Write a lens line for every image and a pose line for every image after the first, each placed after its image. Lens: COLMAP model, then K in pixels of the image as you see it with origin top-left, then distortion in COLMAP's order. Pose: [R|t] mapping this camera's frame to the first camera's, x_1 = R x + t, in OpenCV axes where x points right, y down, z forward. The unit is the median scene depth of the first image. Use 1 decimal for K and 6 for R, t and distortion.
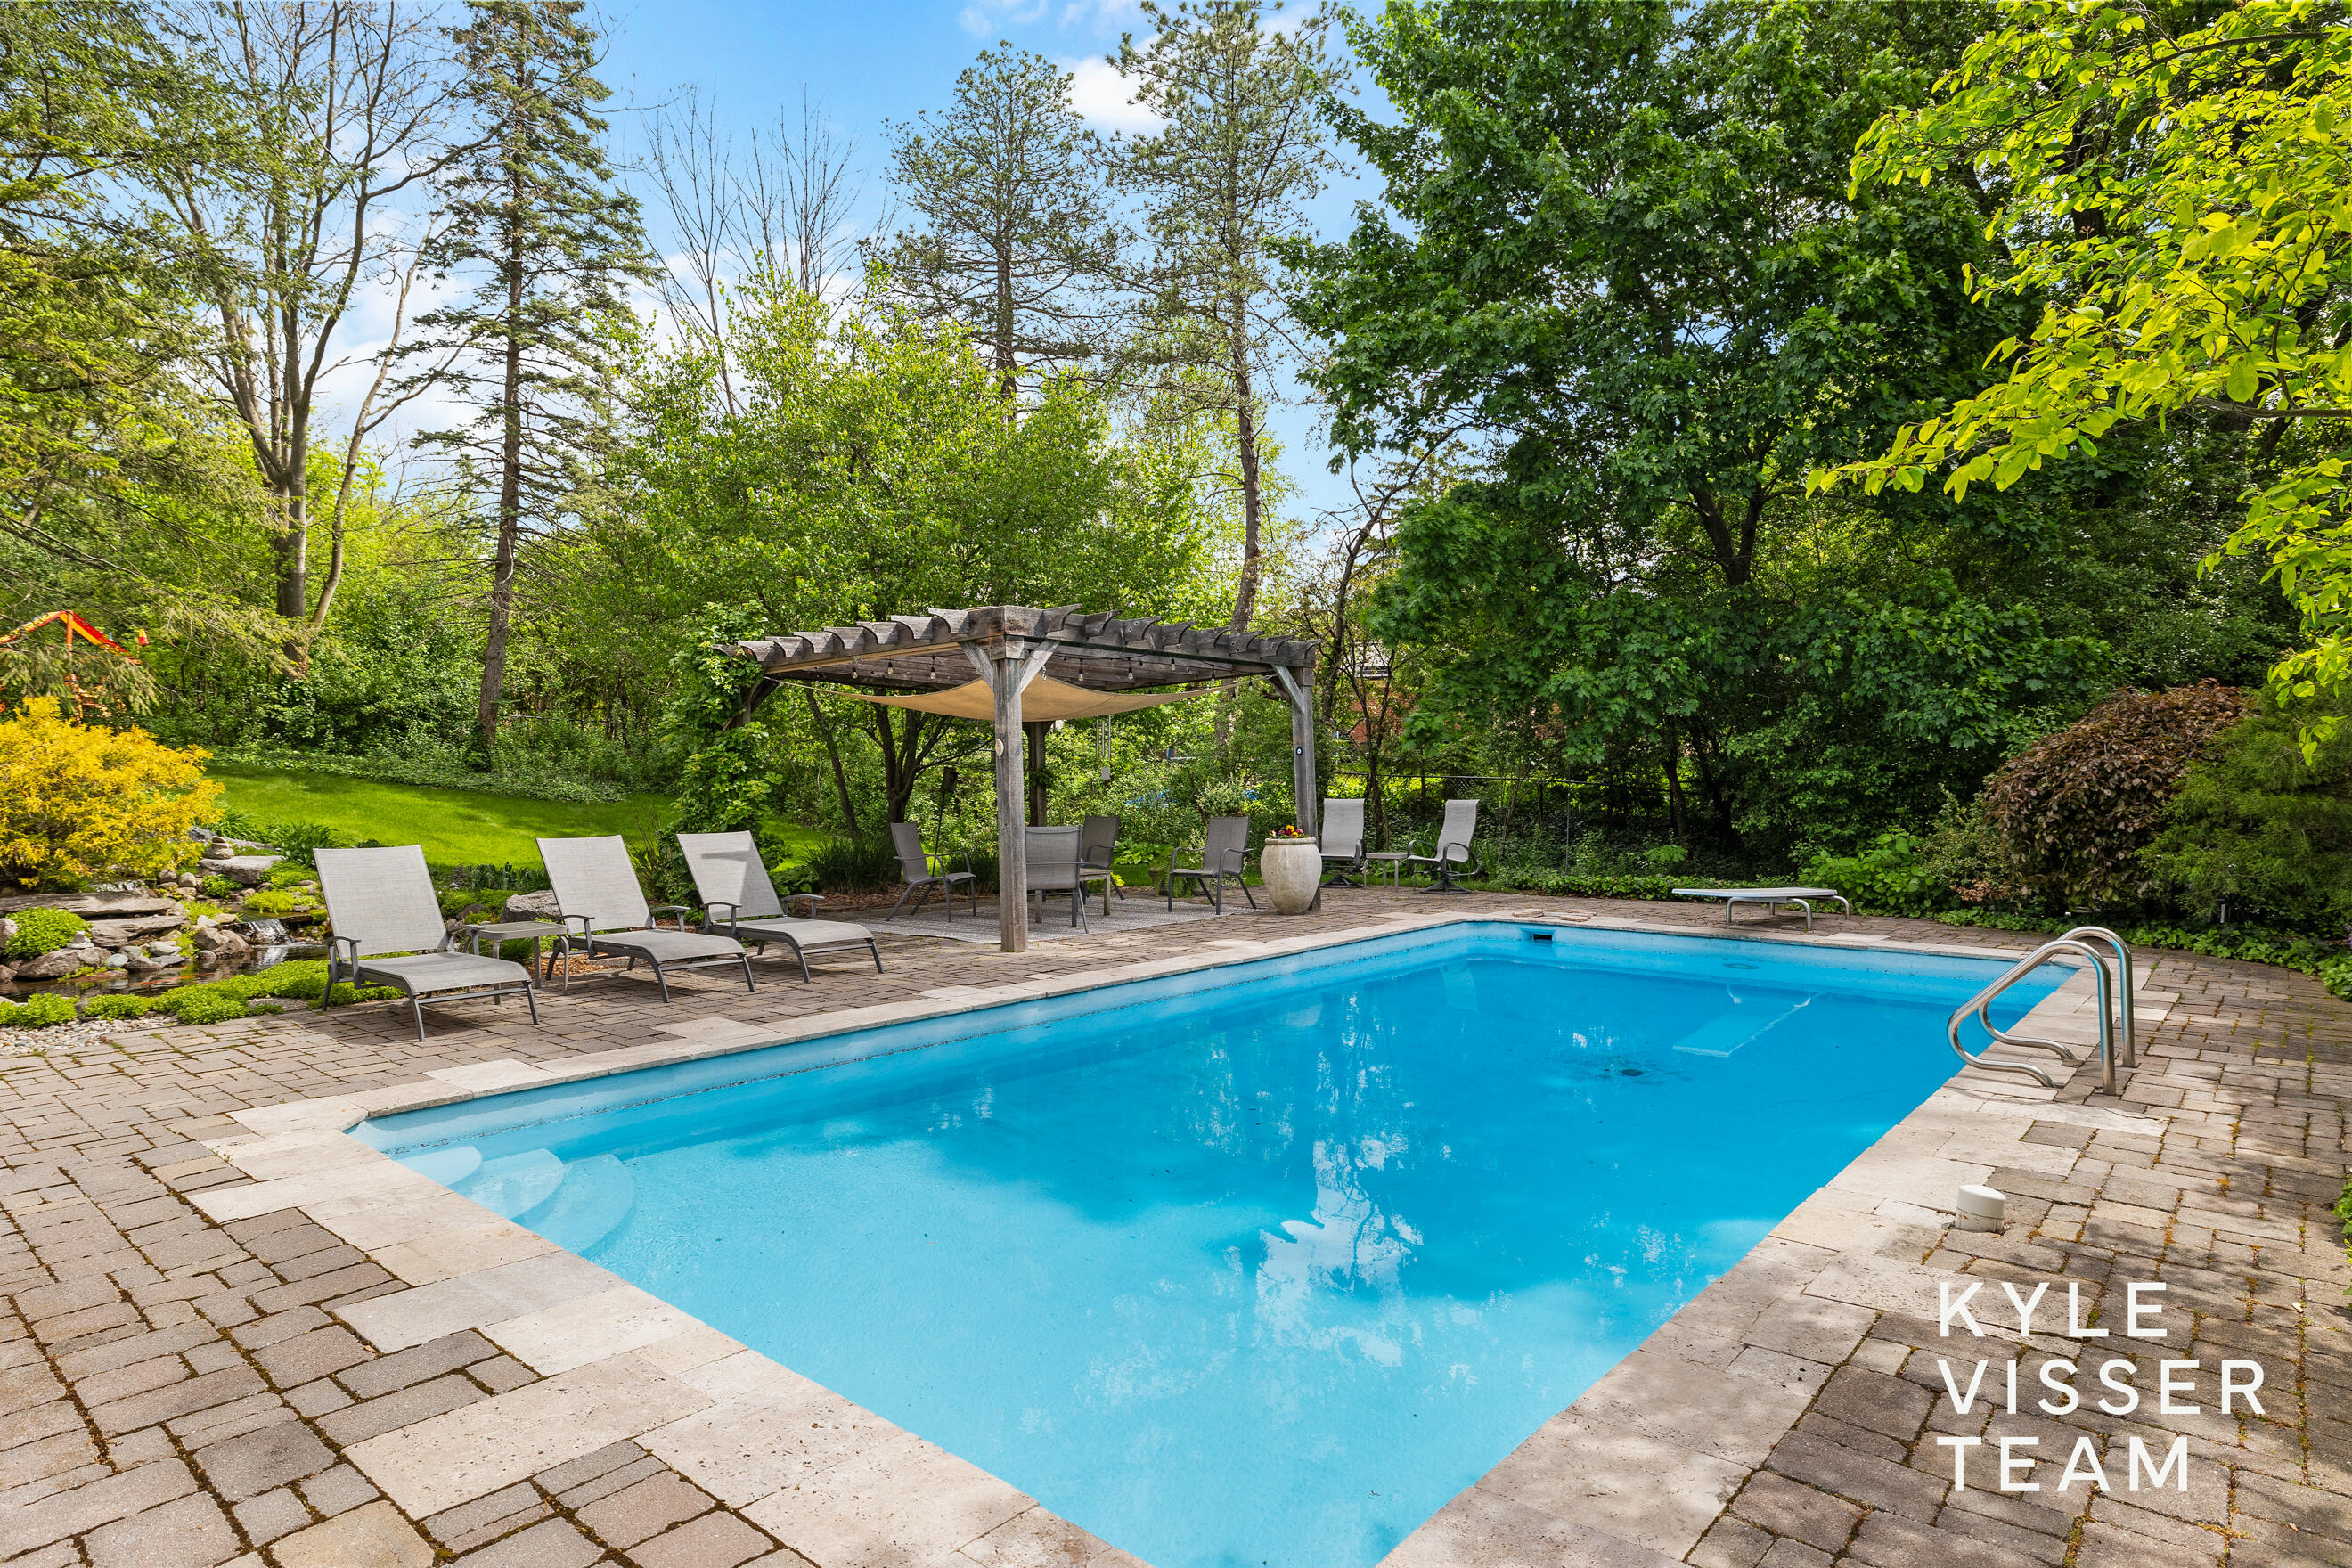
lens RADIAL K [[1263.7, 0, 1163.2], [0, 1263.7, 774.6], [0, 0, 1]] dist [0.018817, -0.002325]
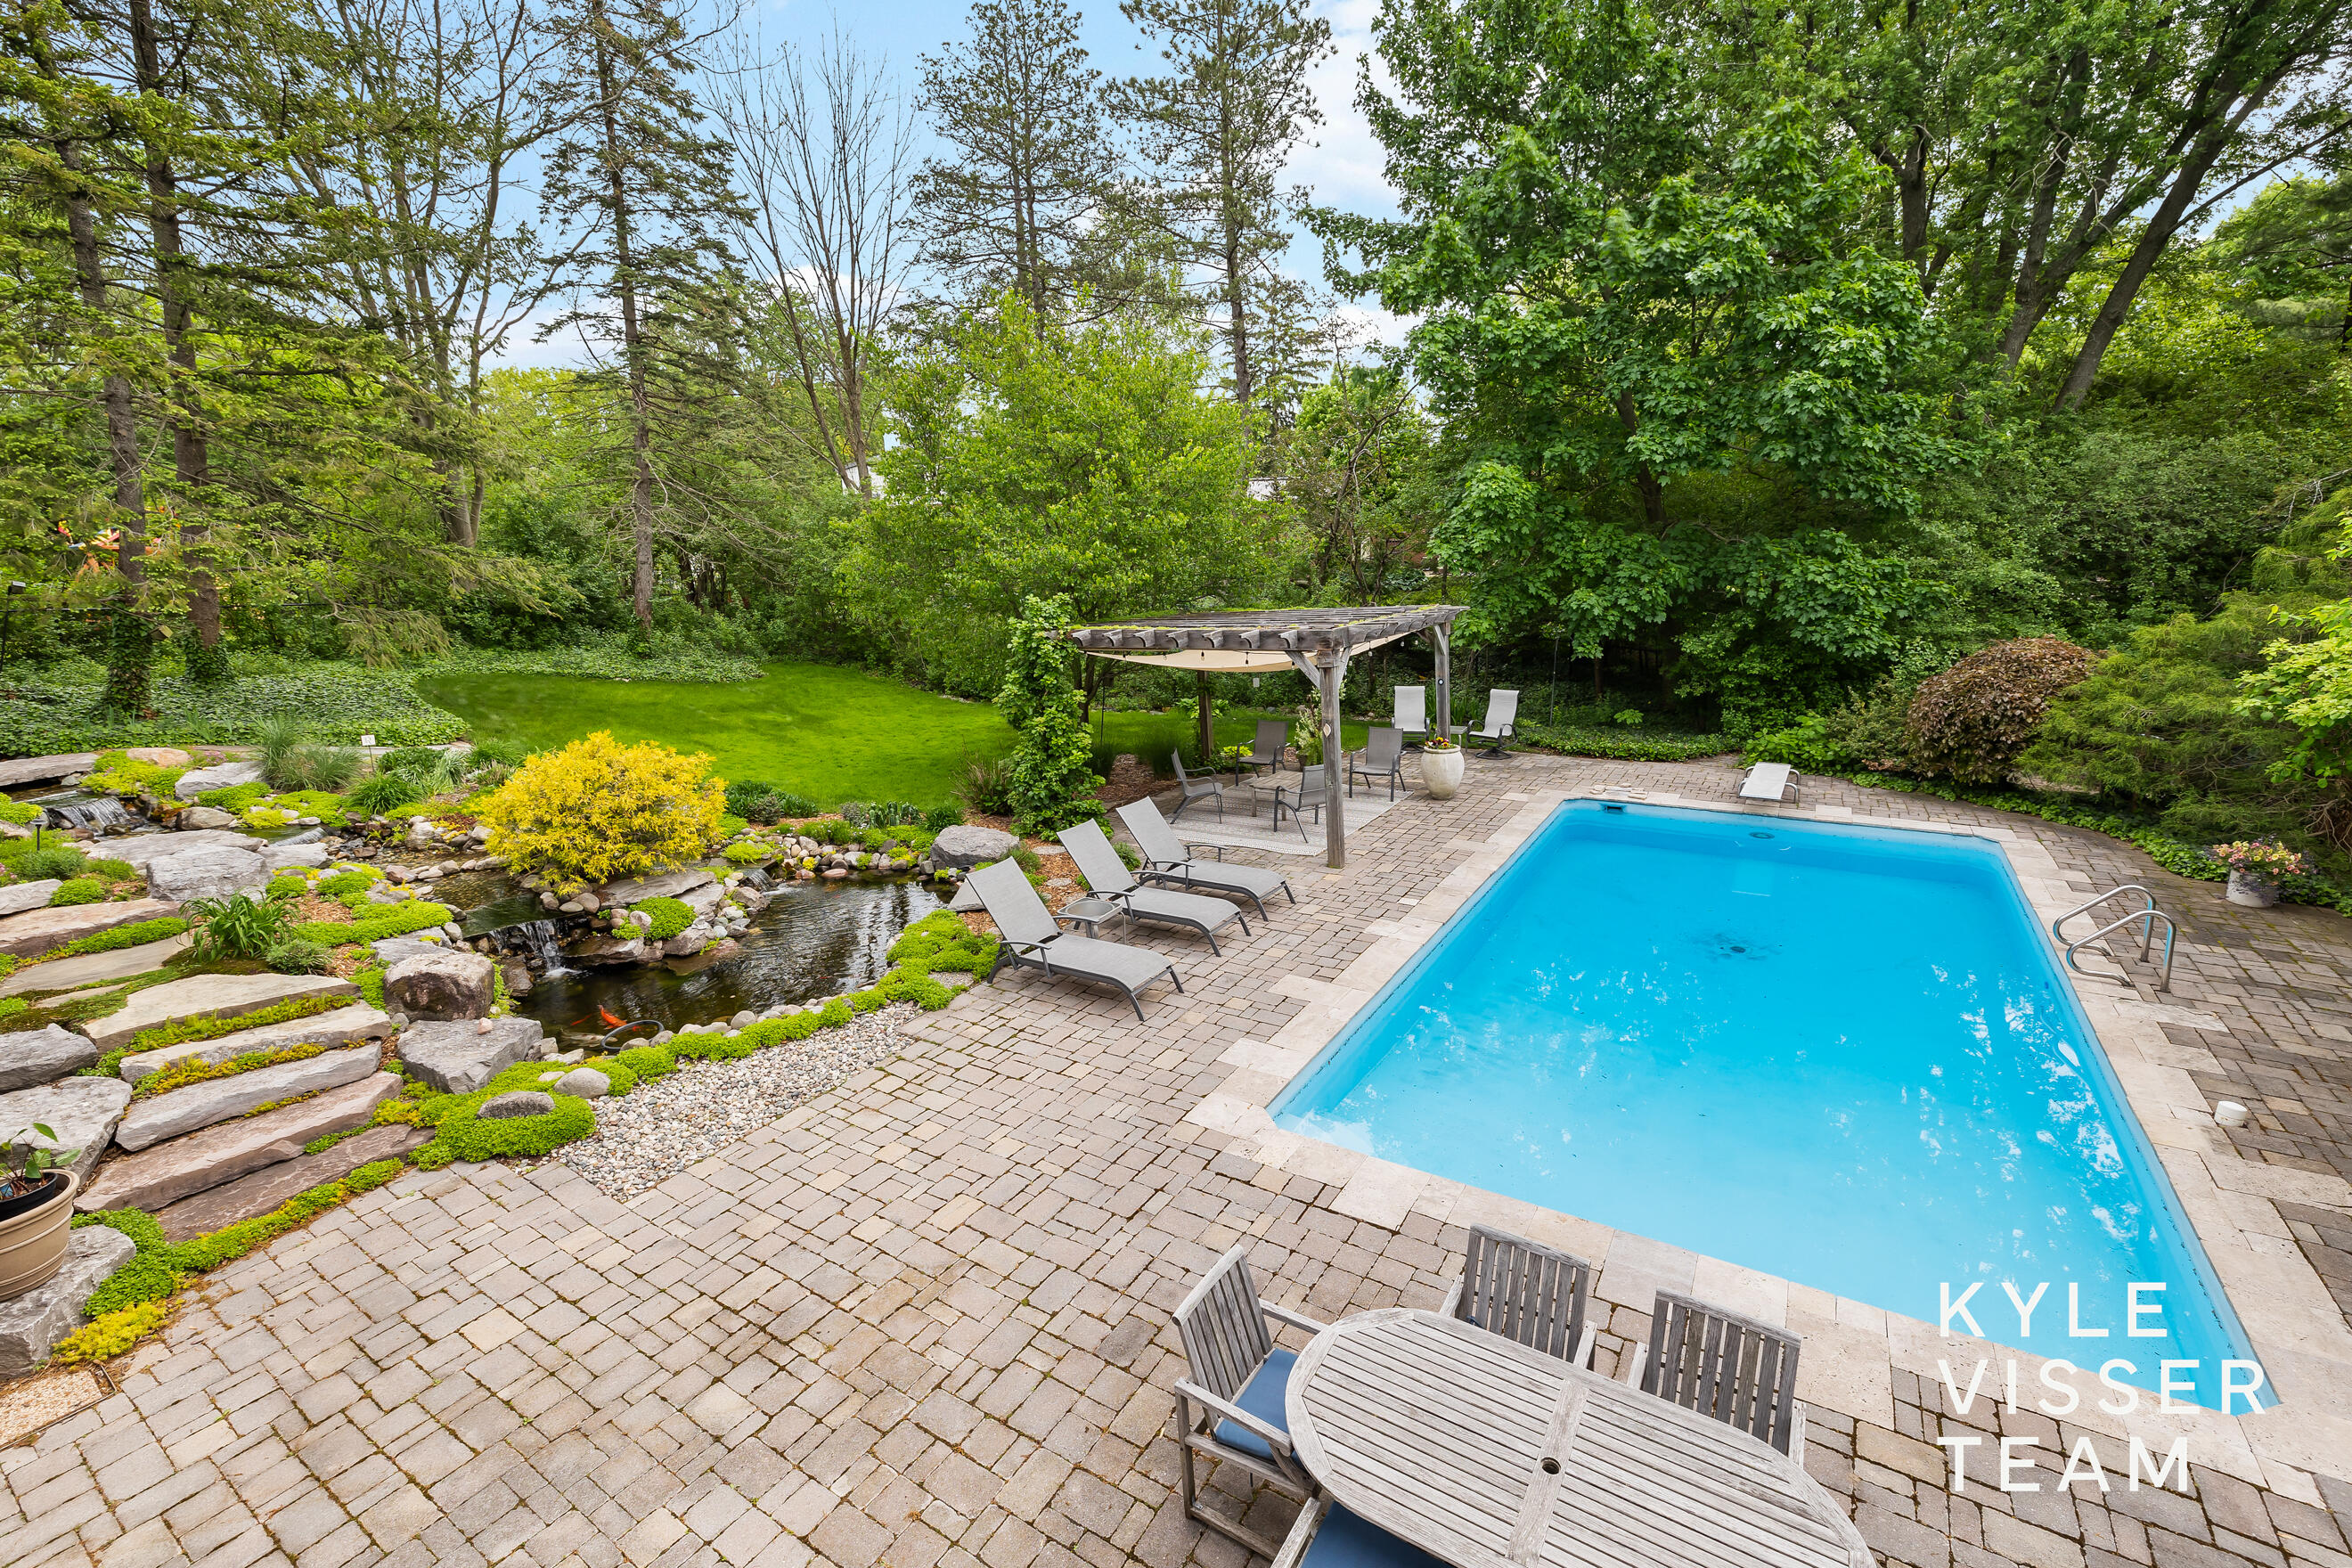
lens RADIAL K [[989.2, 0, 1174.3], [0, 989.2, 781.5], [0, 0, 1]] dist [-0.008835, 0.000870]
pose [[0.987014, -0.063372, 0.147605, -0.190315], [0.028698, 0.973673, 0.226136, -0.088809], [-0.158049, -0.218963, 0.962848, -0.016999]]
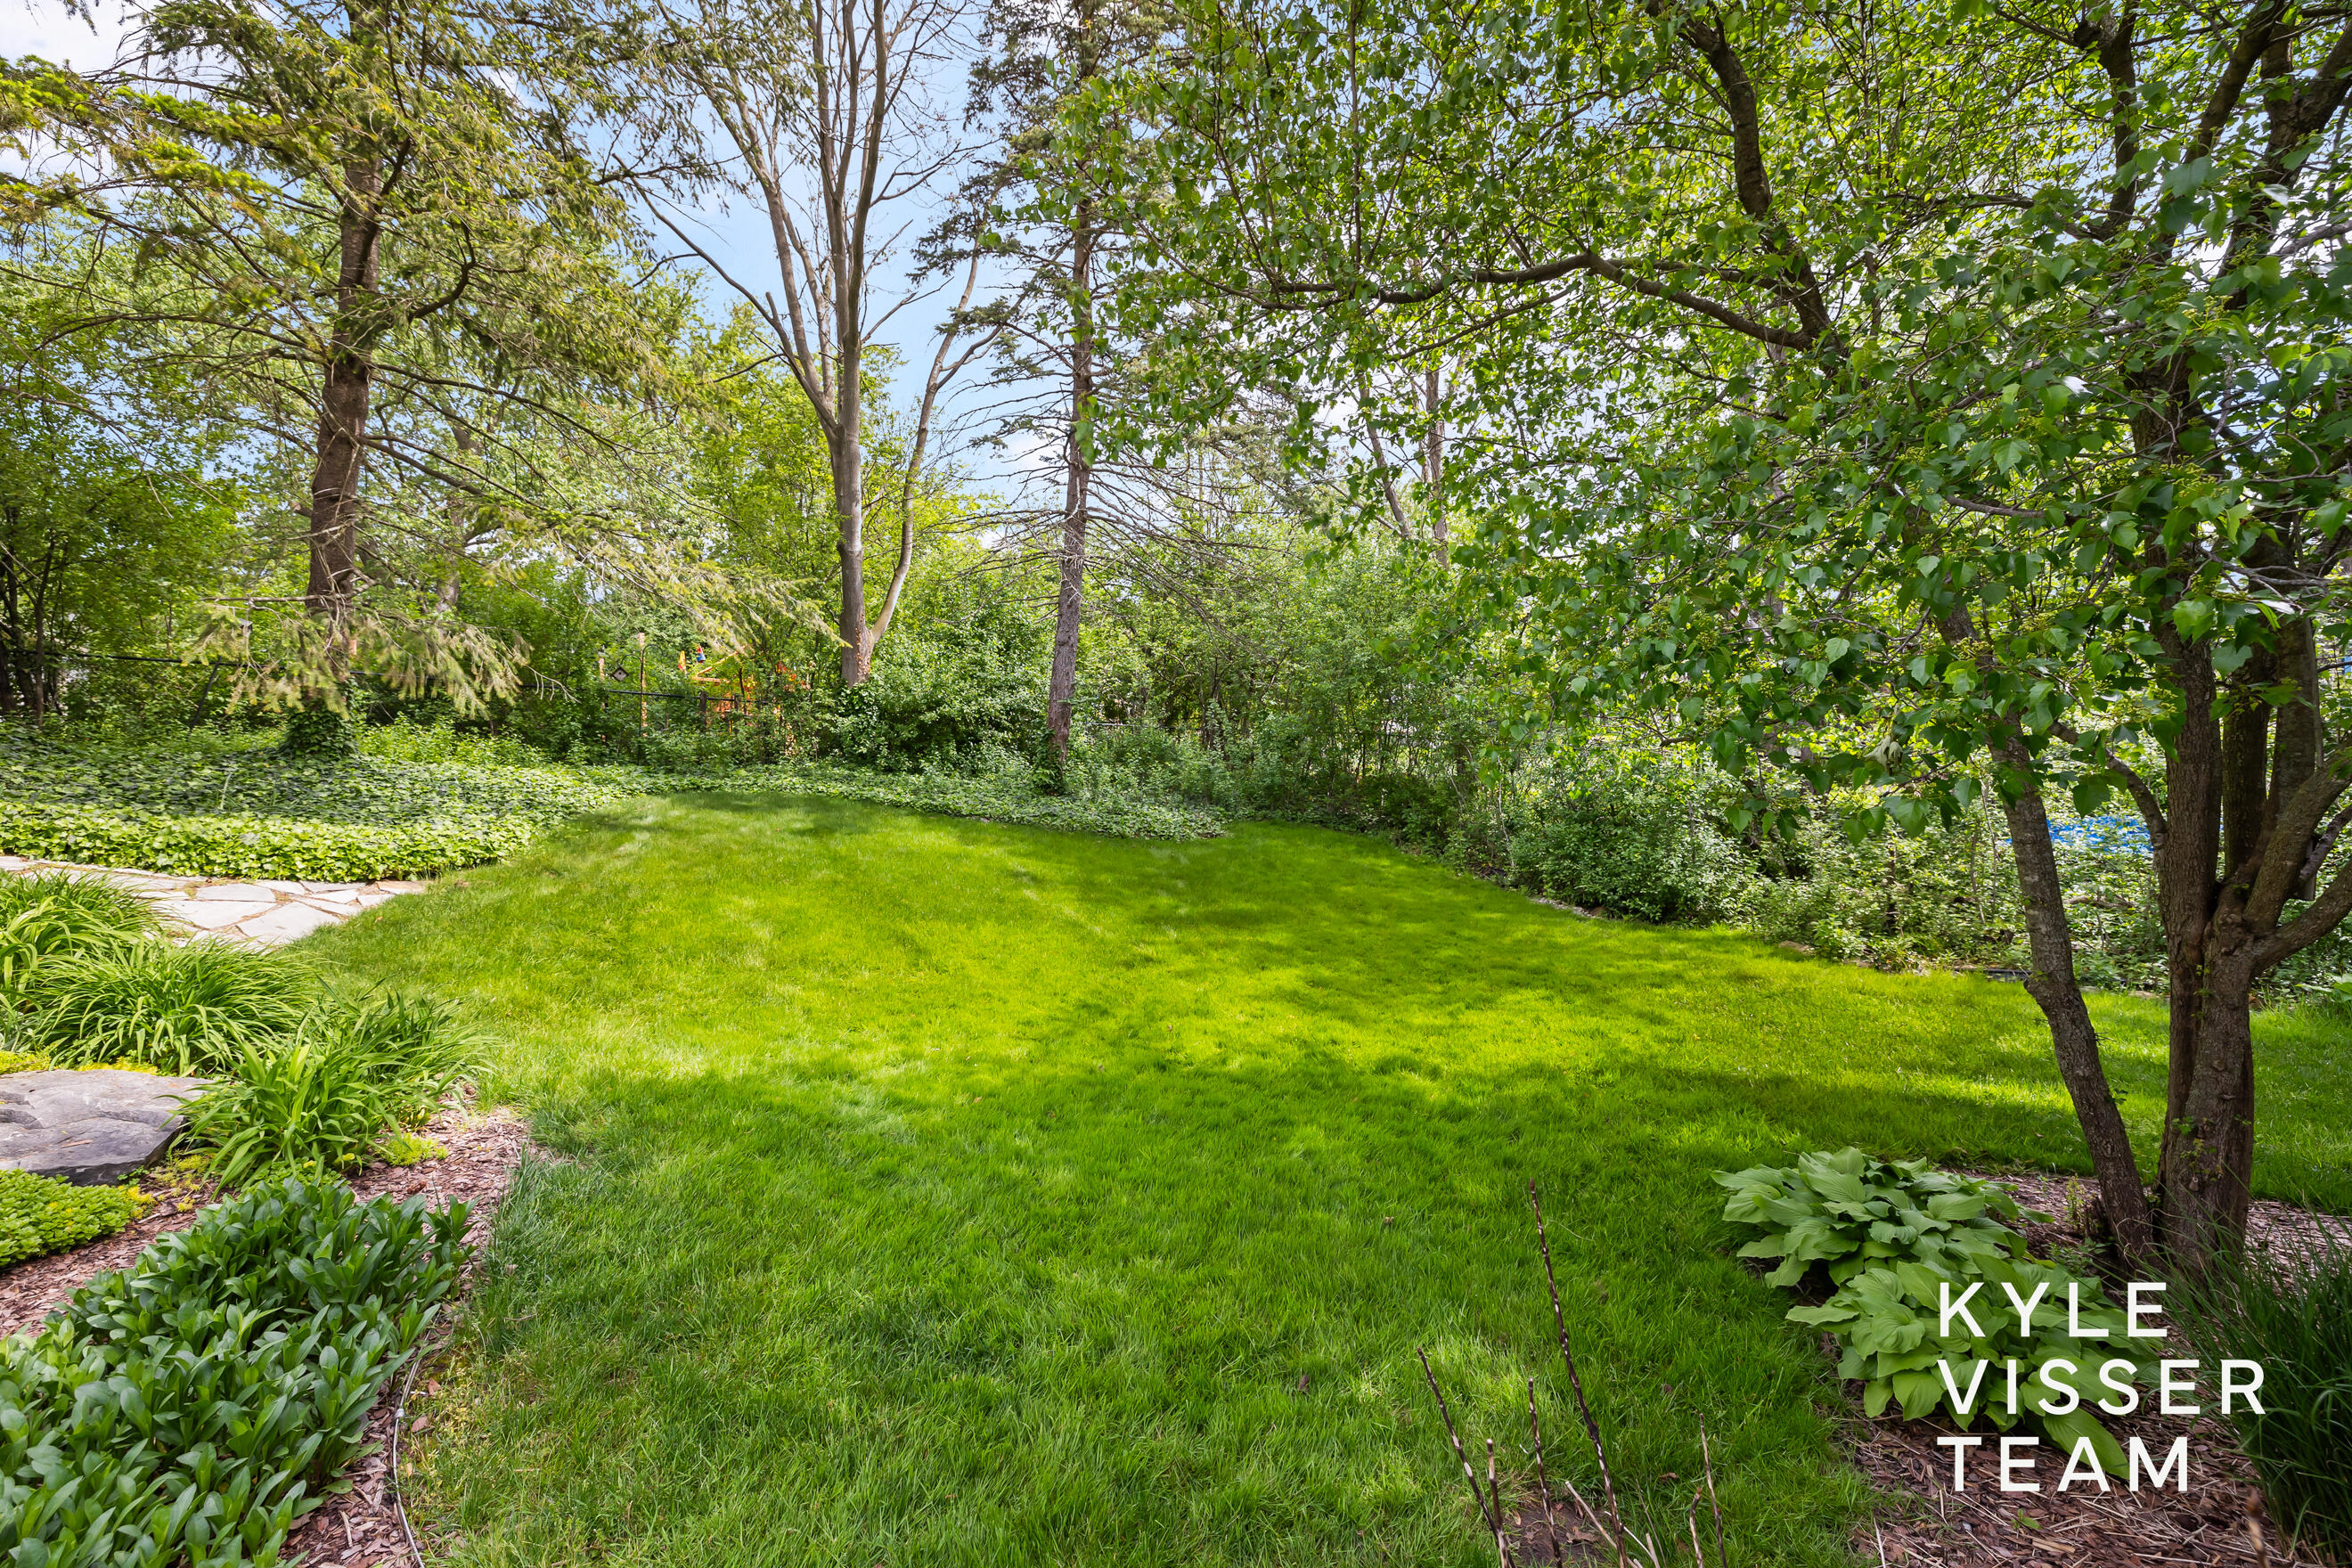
lens RADIAL K [[989.2, 0, 1160.9], [0, 989.2, 778.6], [0, 0, 1]] dist [-0.008835, 0.000870]
pose [[0.897025, -0.006778, -0.441928, -0.220653], [0.008009, 0.999968, 0.000921, -0.012232], [0.441907, -0.004365, 0.897050, 0.507551]]
